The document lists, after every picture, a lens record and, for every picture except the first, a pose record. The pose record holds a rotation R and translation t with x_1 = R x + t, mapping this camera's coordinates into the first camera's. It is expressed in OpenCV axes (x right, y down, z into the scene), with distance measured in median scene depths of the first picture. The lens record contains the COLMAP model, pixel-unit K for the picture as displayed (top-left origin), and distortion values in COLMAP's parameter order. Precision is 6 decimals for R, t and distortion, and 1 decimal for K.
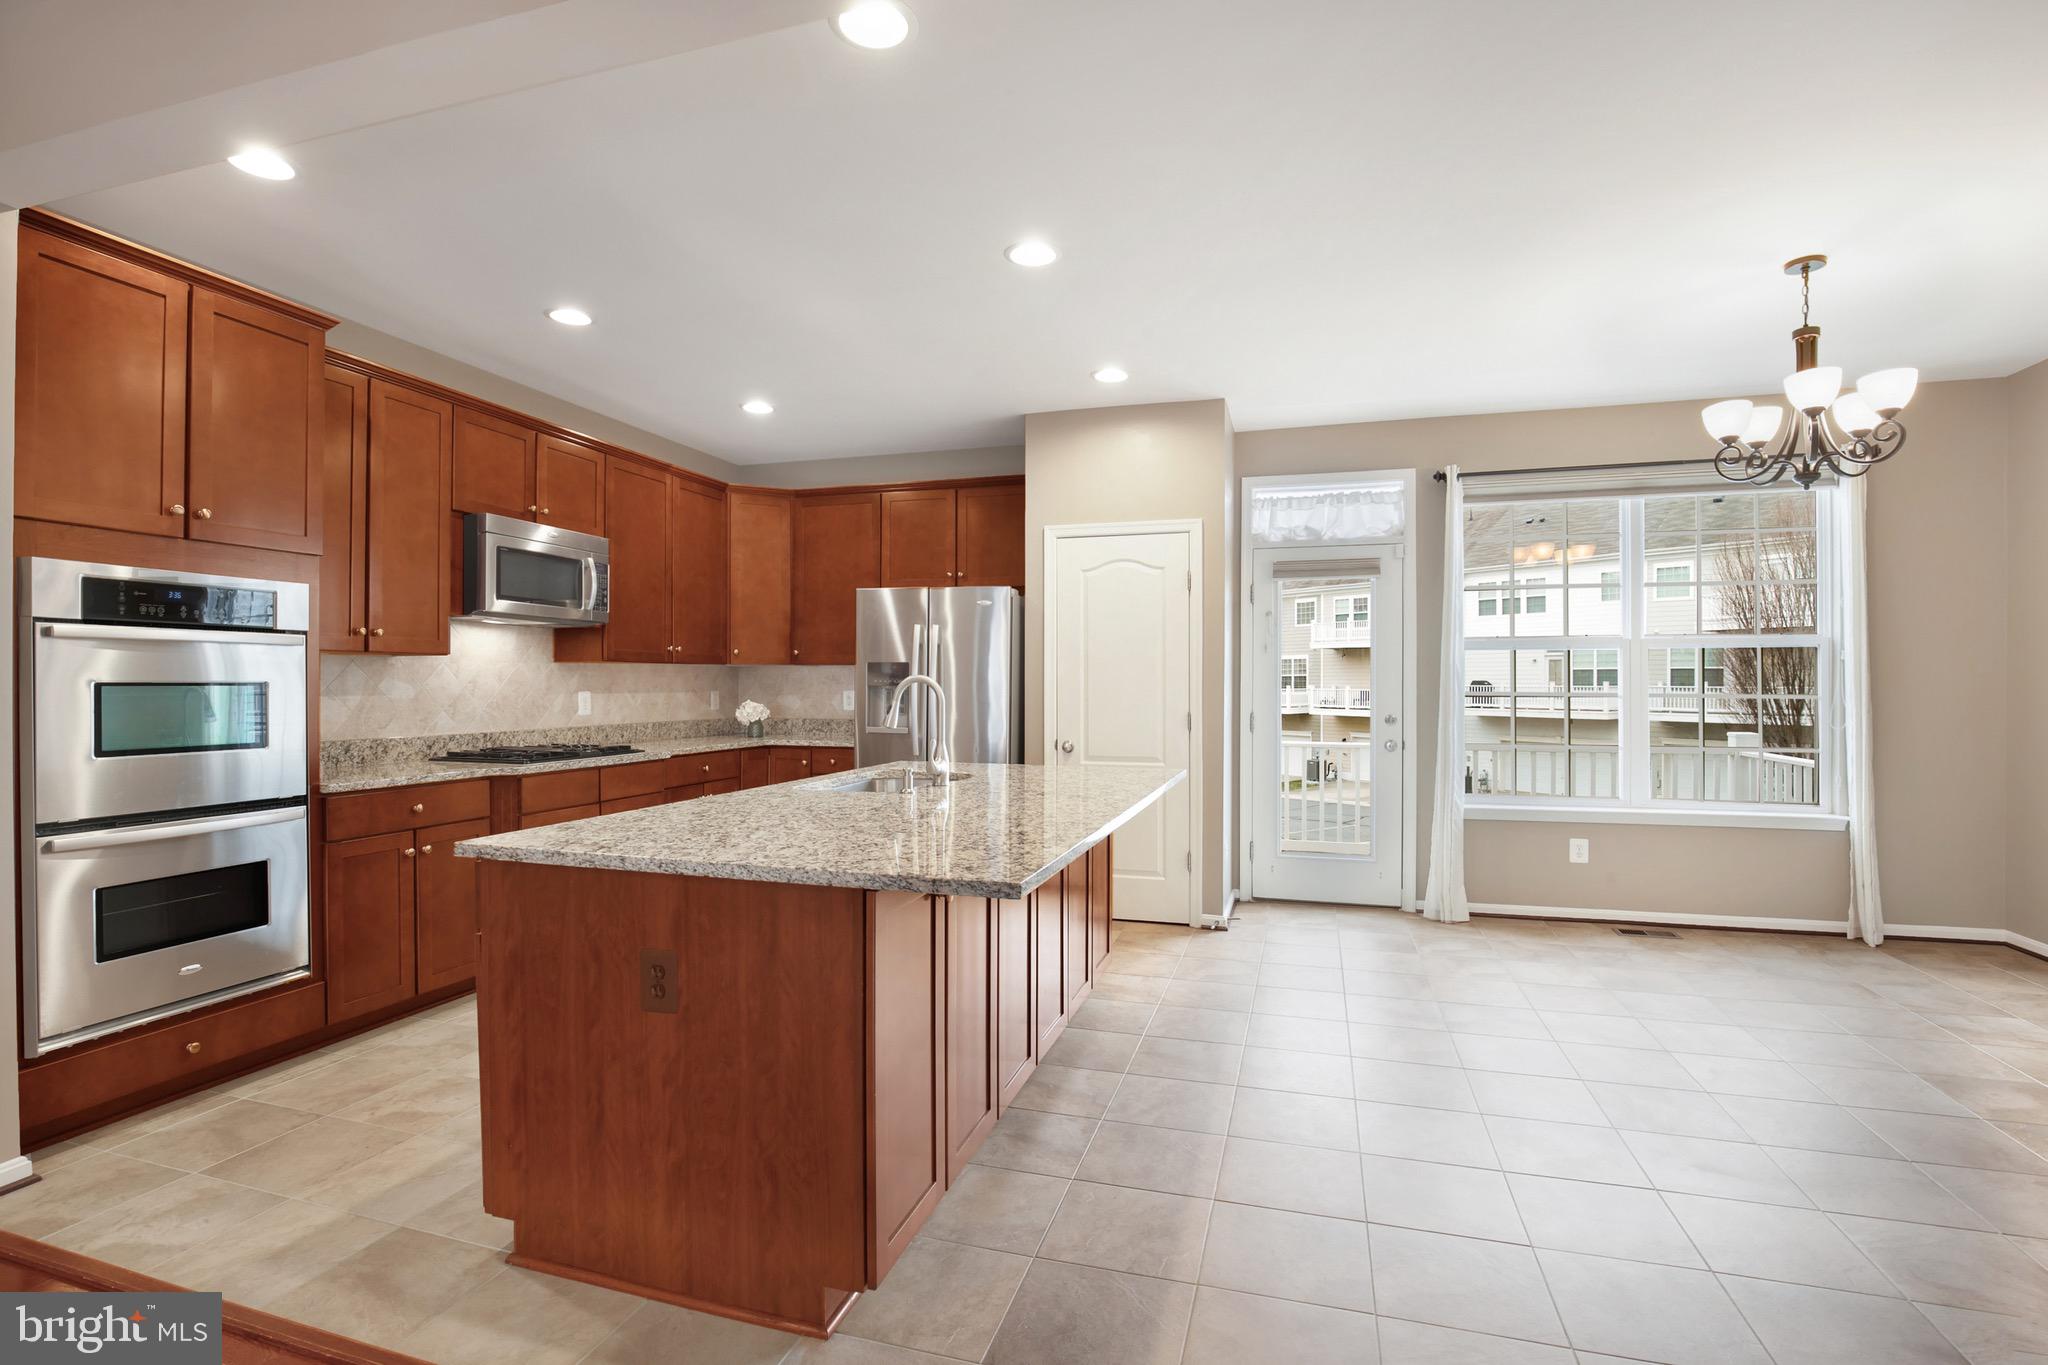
lens RADIAL K [[968.9, 0, 1012.7], [0, 968.9, 684.4], [0, 0, 1]] dist [-0.026607, 0.003304]
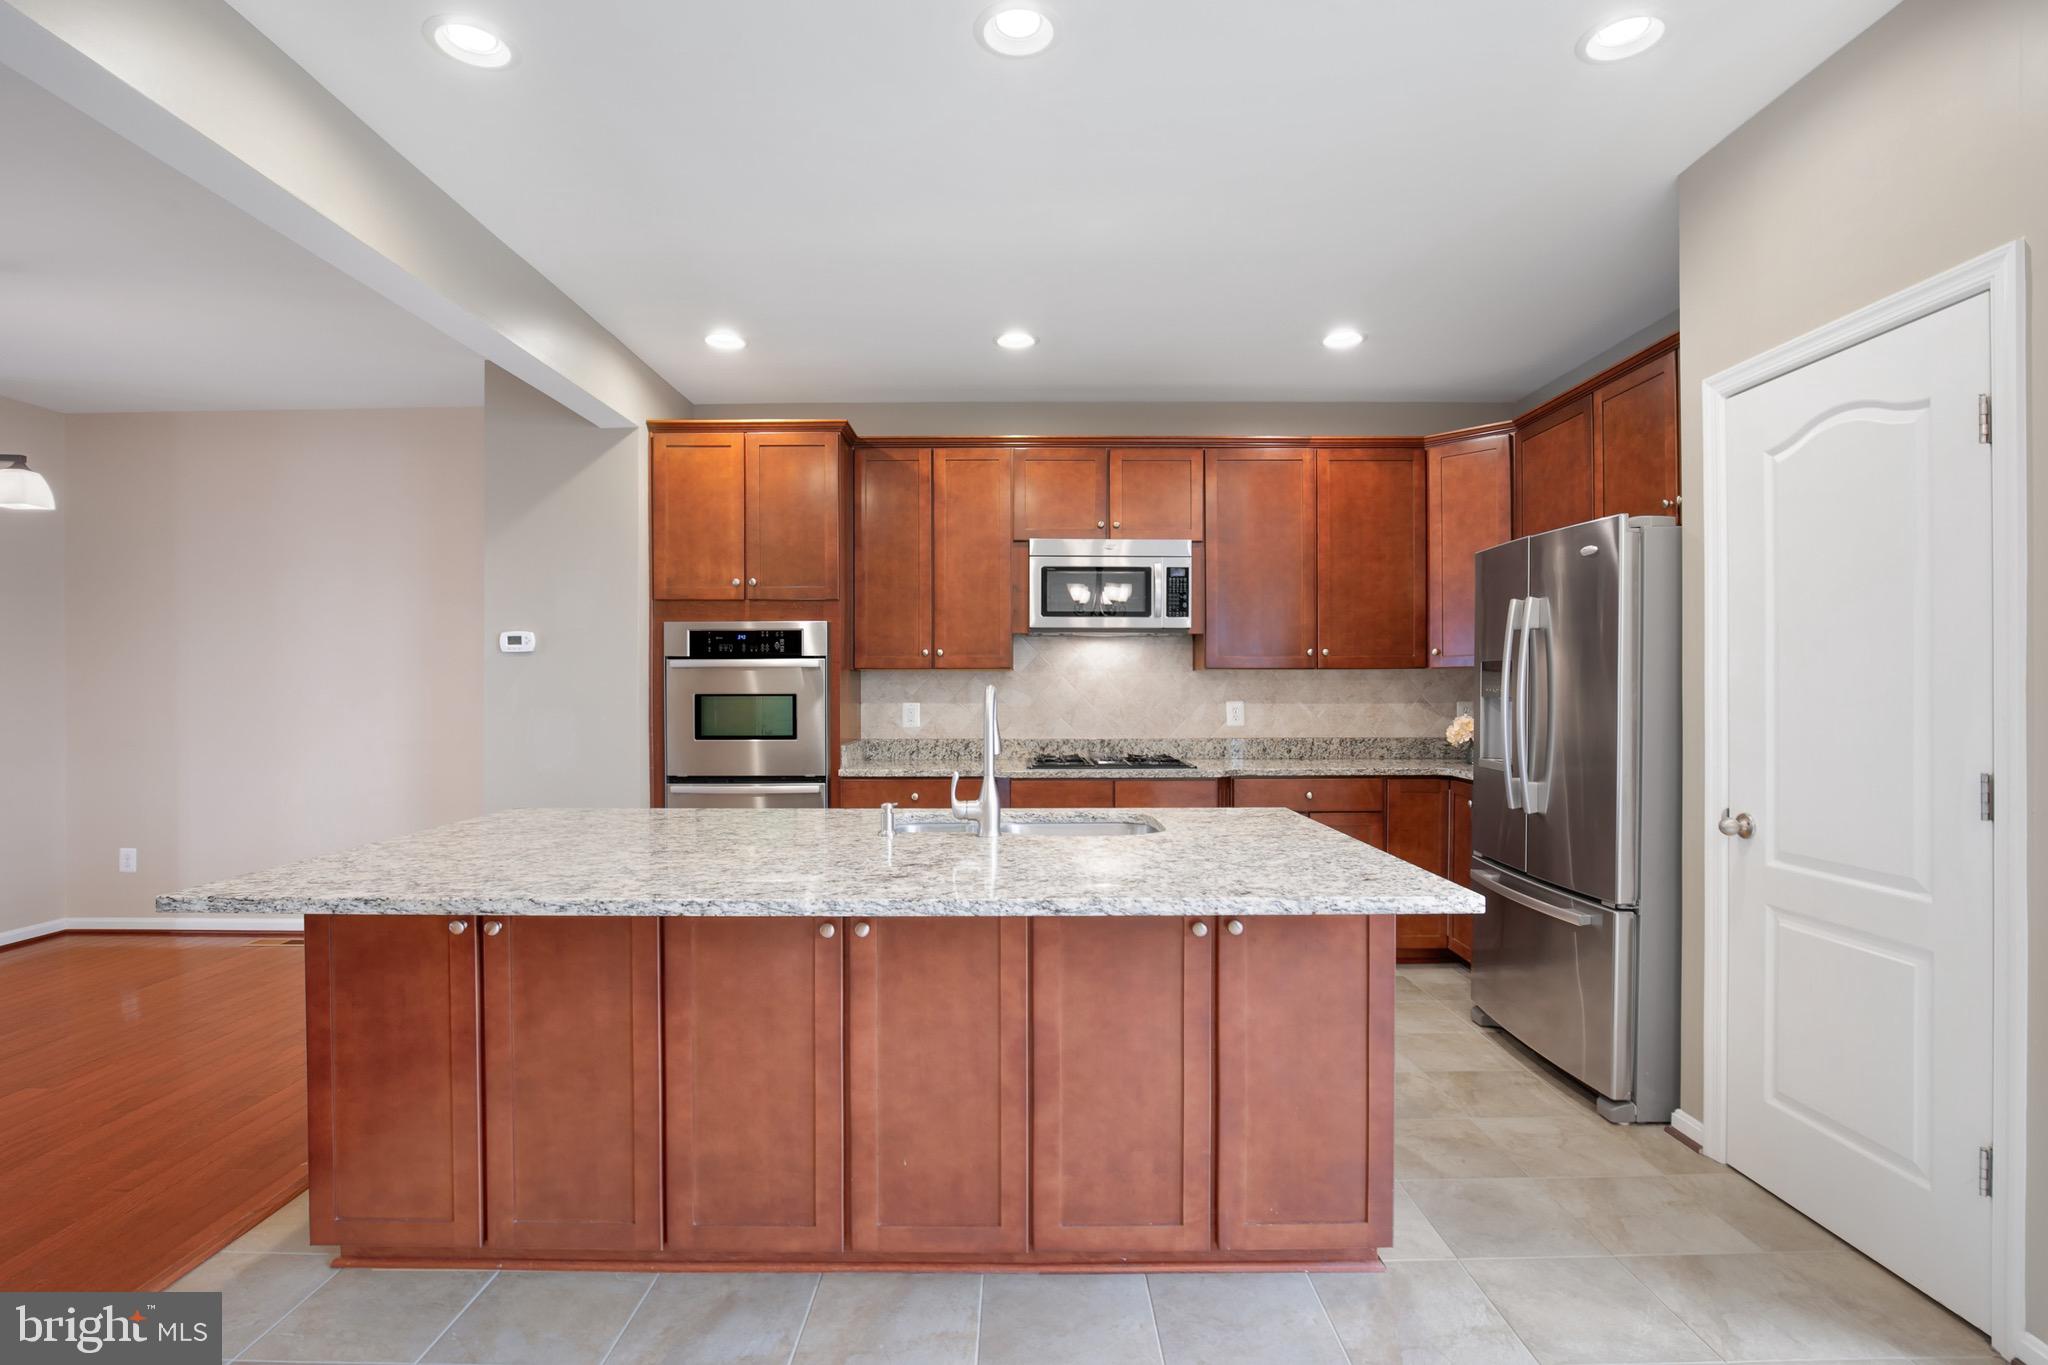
lens RADIAL K [[968.9, 0, 1002.1], [0, 968.9, 695.0], [0, 0, 1]] dist [-0.026607, 0.003304]
pose [[0.296795, 0.003907, -0.954933, 0.437233], [0.001579, 0.999988, 0.004583, -0.003871], [0.954940, -0.002868, 0.296785, 0.553125]]
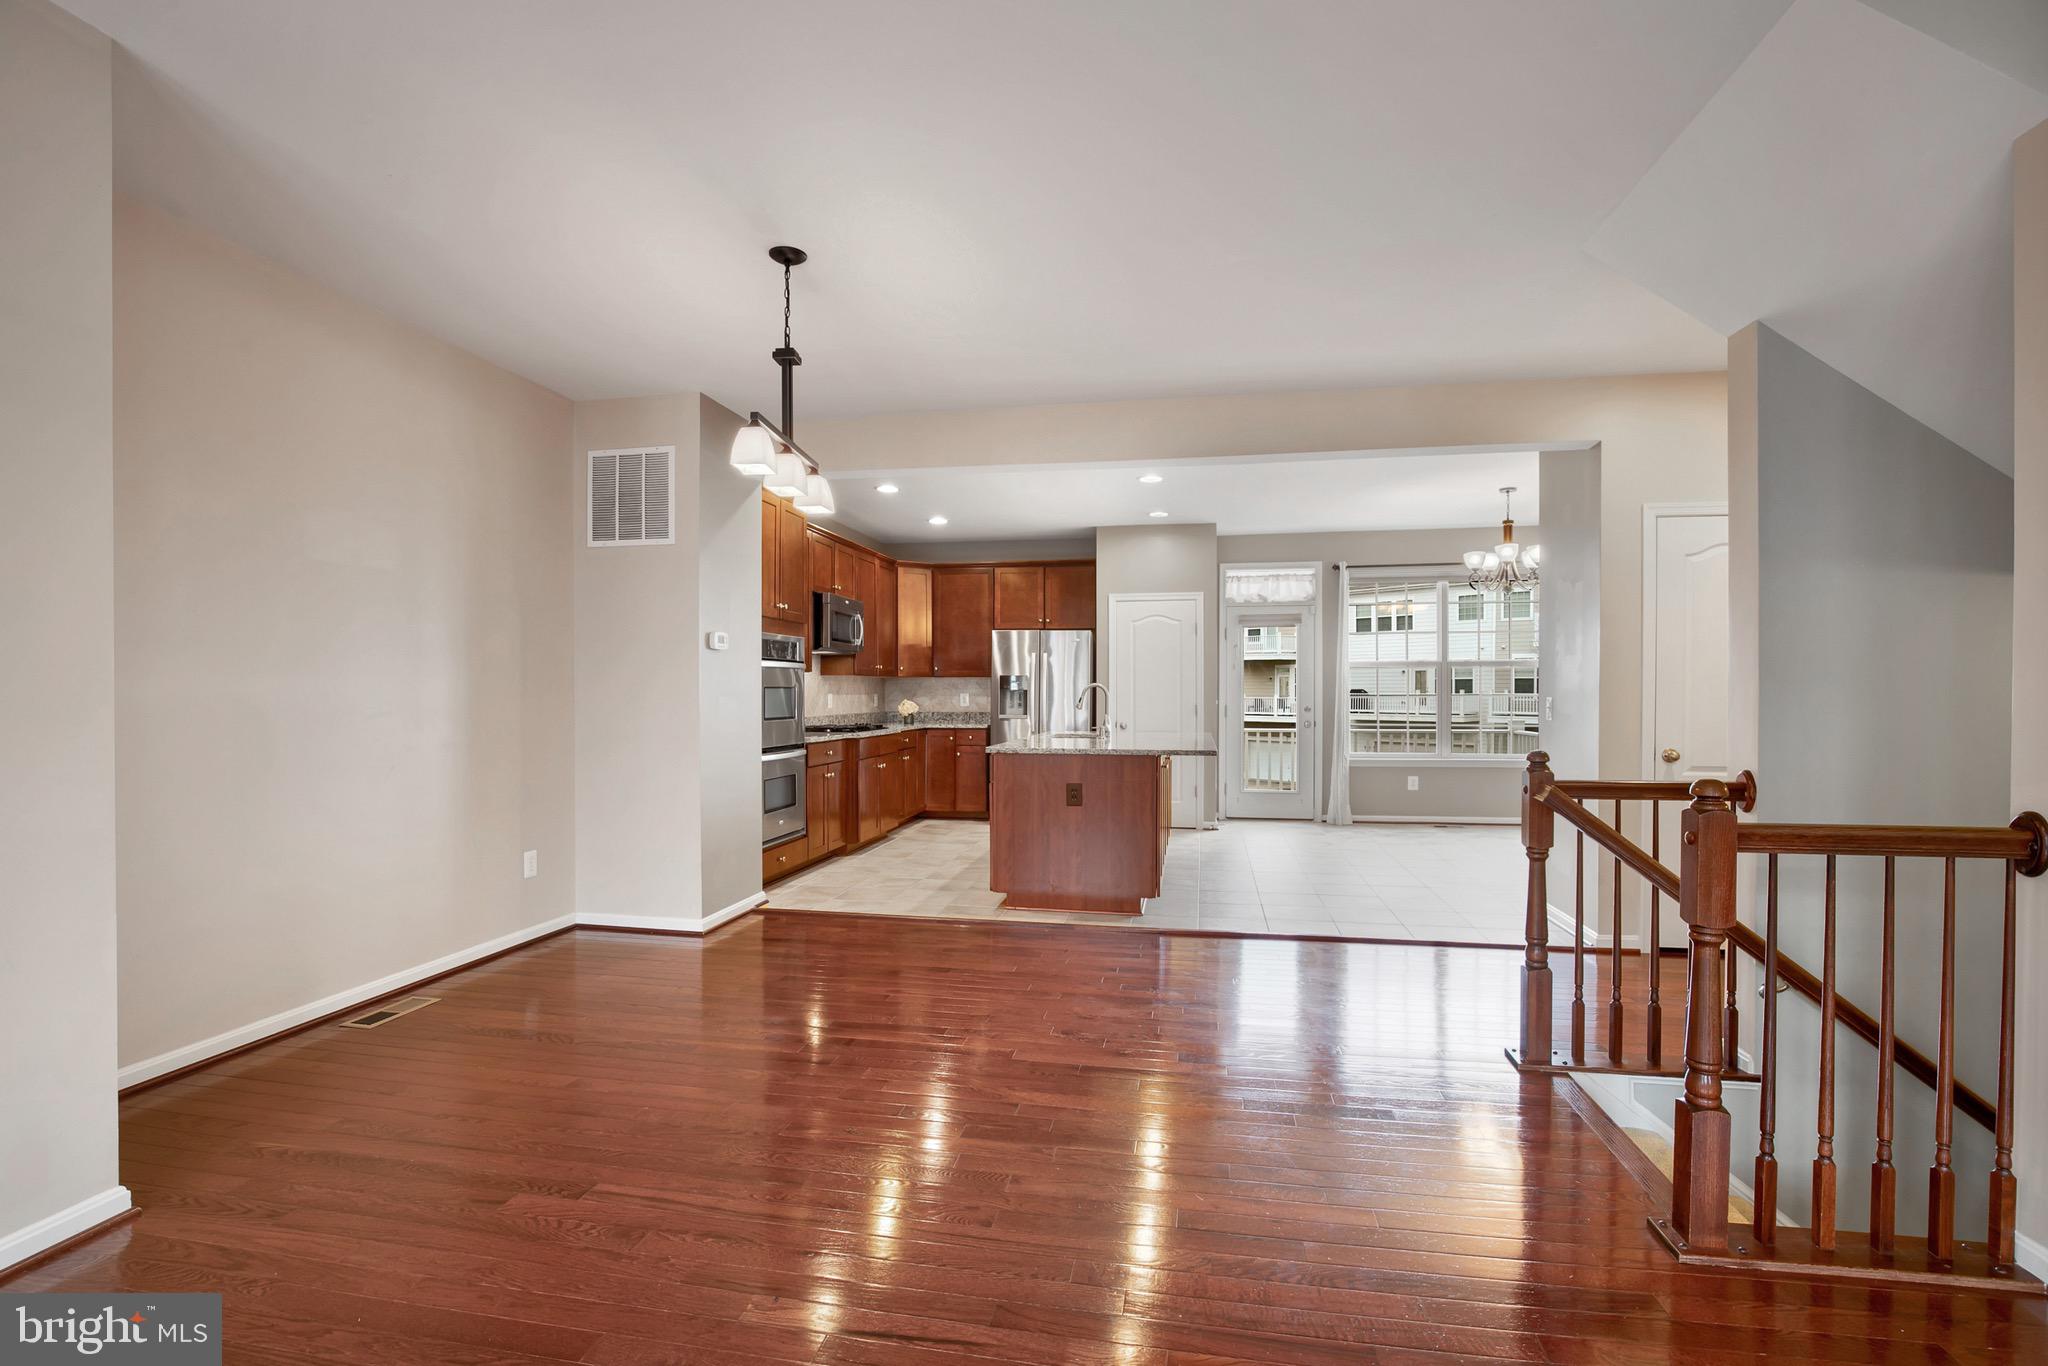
lens RADIAL K [[968.9, 0, 1003.5], [0, 968.9, 711.4], [0, 0, 1]] dist [-0.026607, 0.003304]
pose [[0.994936, -0.003972, 0.100433, -0.349382], [0.002183, 0.999837, 0.017918, 0.009323], [-0.100488, -0.017608, 0.994782, -0.715519]]
